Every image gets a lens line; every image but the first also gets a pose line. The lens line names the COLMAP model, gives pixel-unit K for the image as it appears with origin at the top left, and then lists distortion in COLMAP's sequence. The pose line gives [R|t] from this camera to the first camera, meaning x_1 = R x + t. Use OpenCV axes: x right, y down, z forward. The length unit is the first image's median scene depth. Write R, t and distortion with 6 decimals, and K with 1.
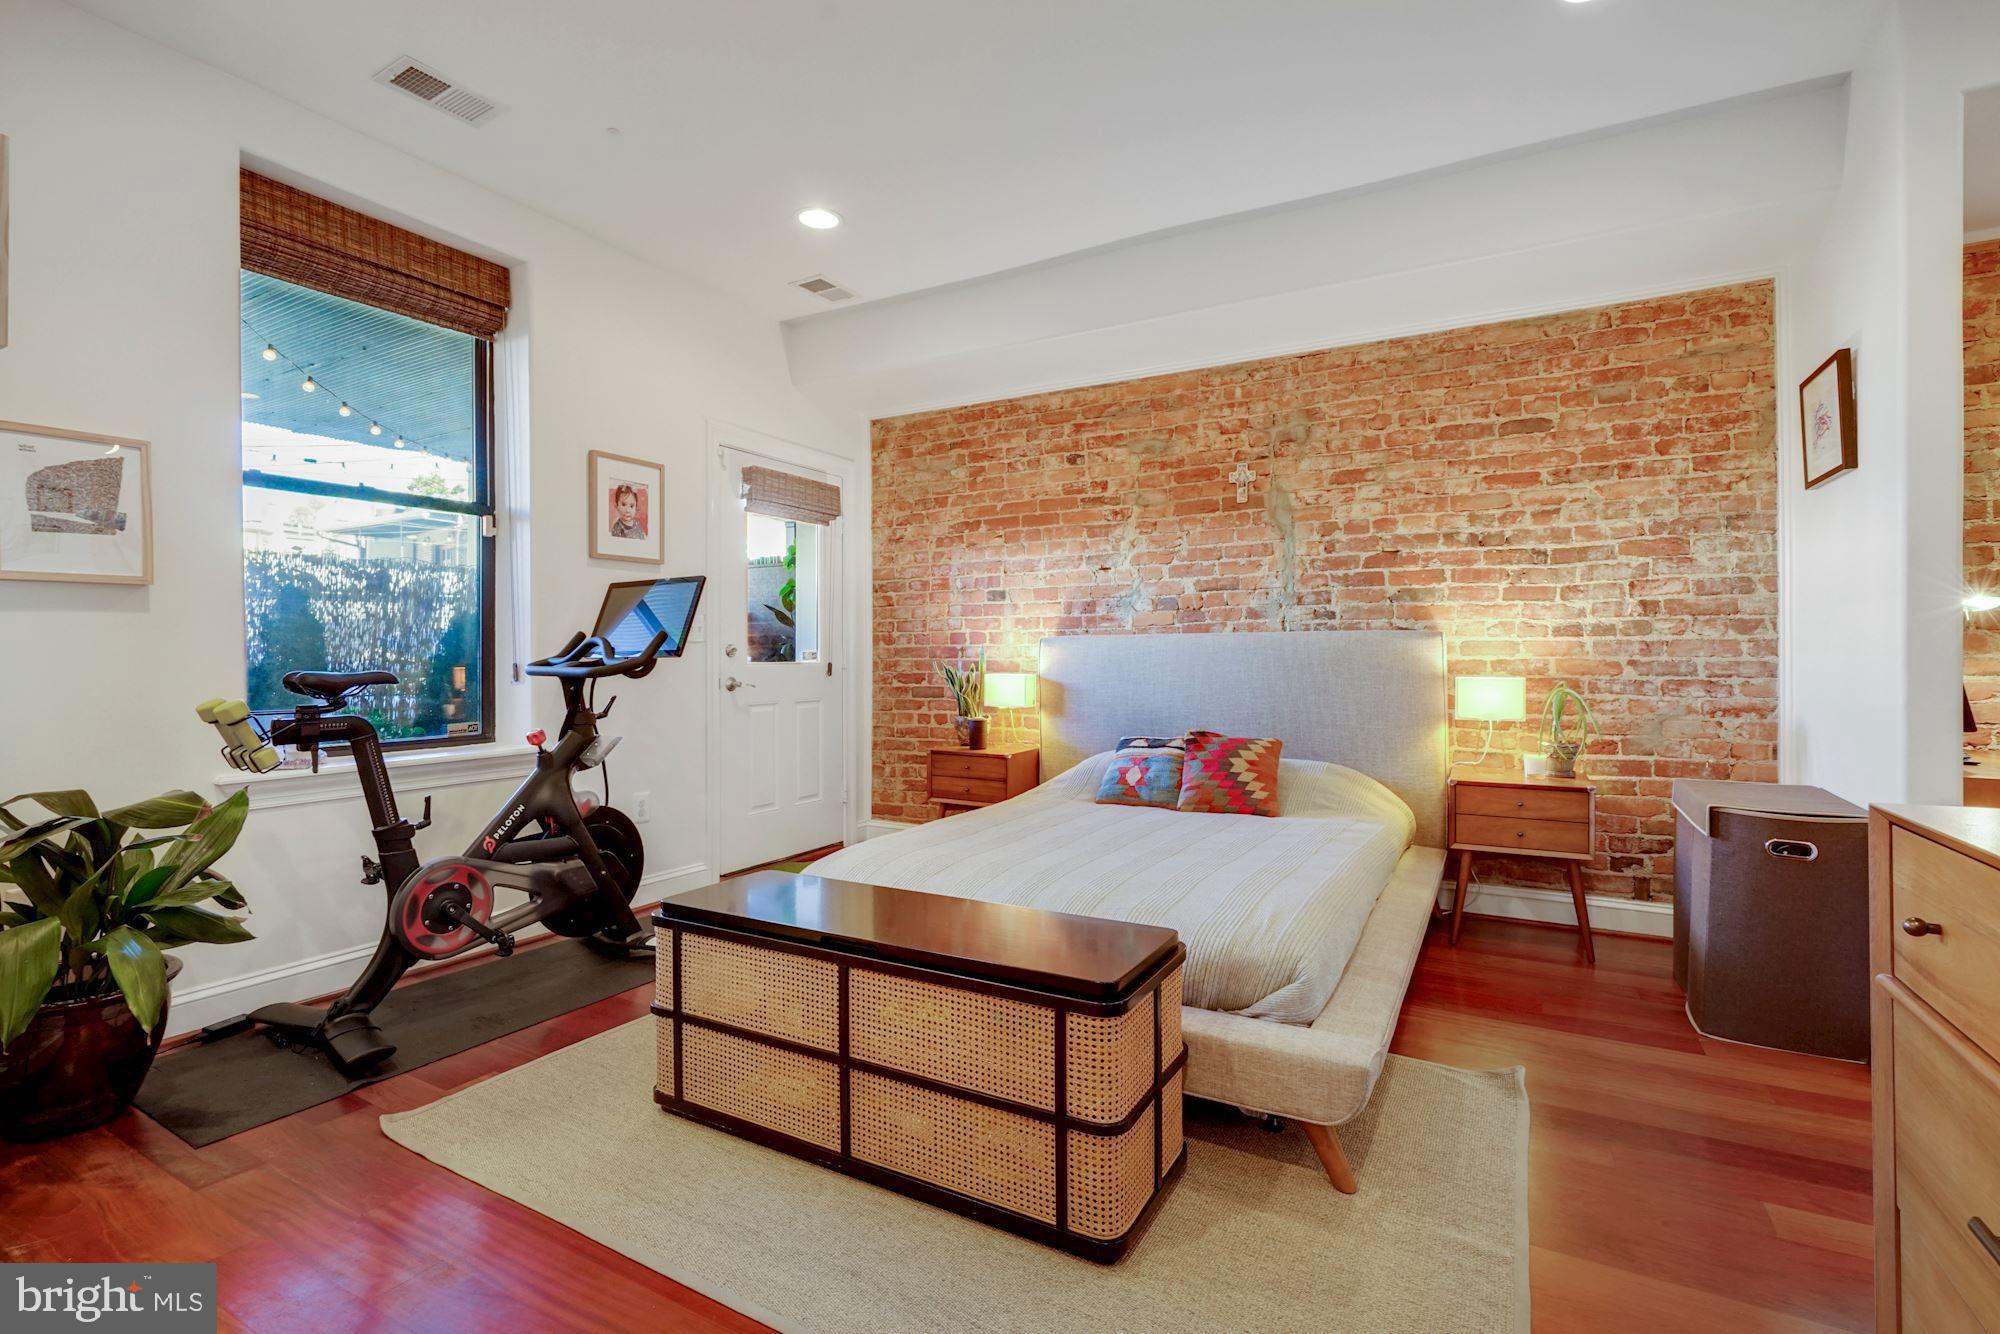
lens RADIAL K [[915.2, 0, 1005.9], [0, 915.2, 656.9], [0, 0, 1]] dist [-0.005400, 0.003748]
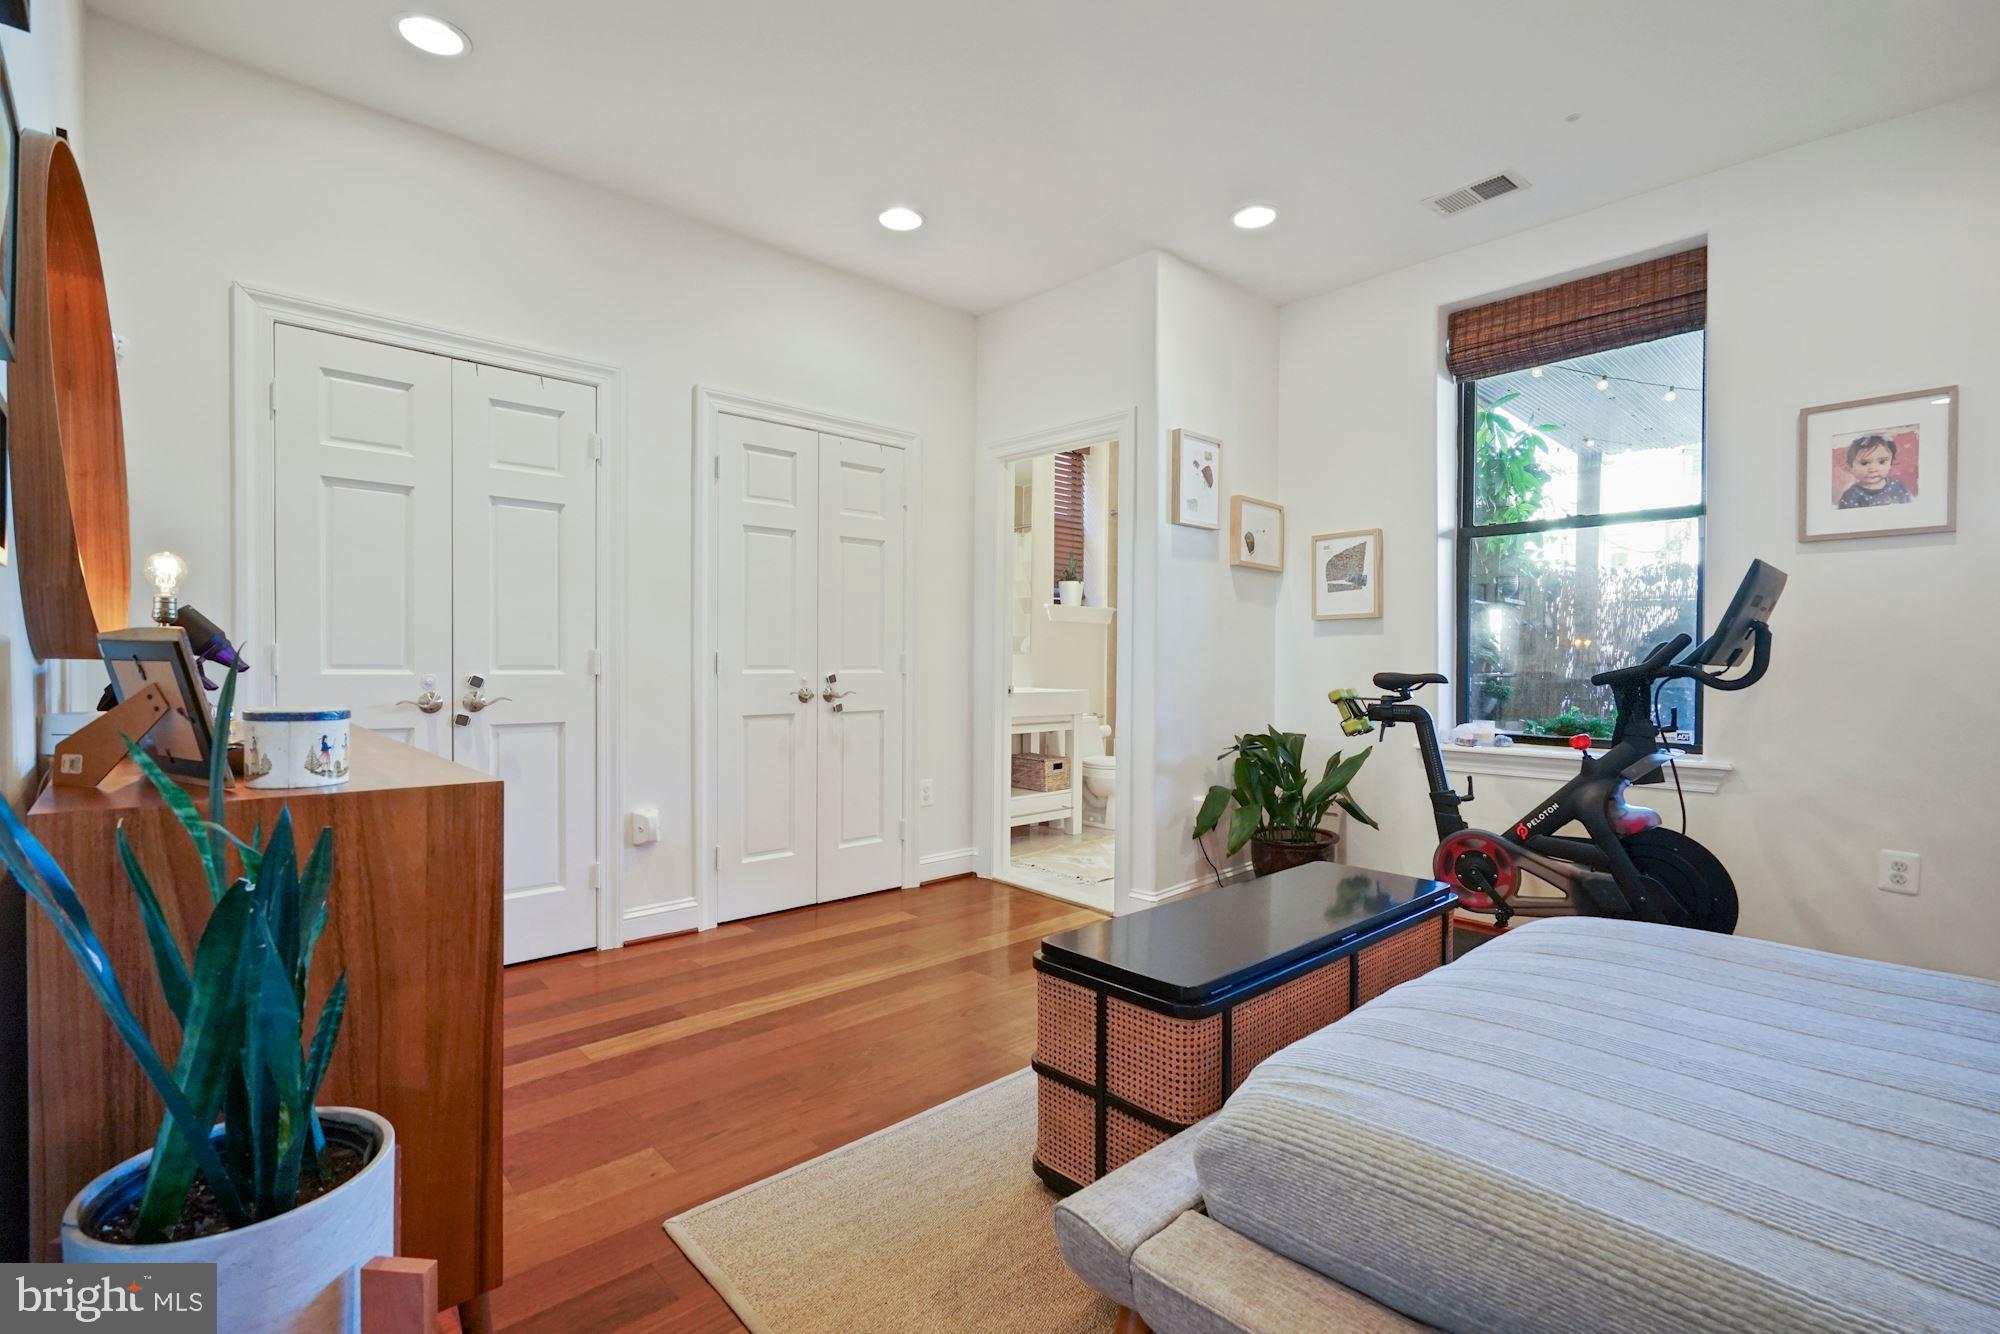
lens RADIAL K [[915.2, 0, 997.3], [0, 915.2, 677.5], [0, 0, 1]] dist [-0.005400, 0.003748]
pose [[-0.300416, 0.016108, -0.953672, 0.517047], [-0.006236, 0.999803, 0.018852, 0.000620], [0.953788, 0.011611, -0.300256, 0.544253]]
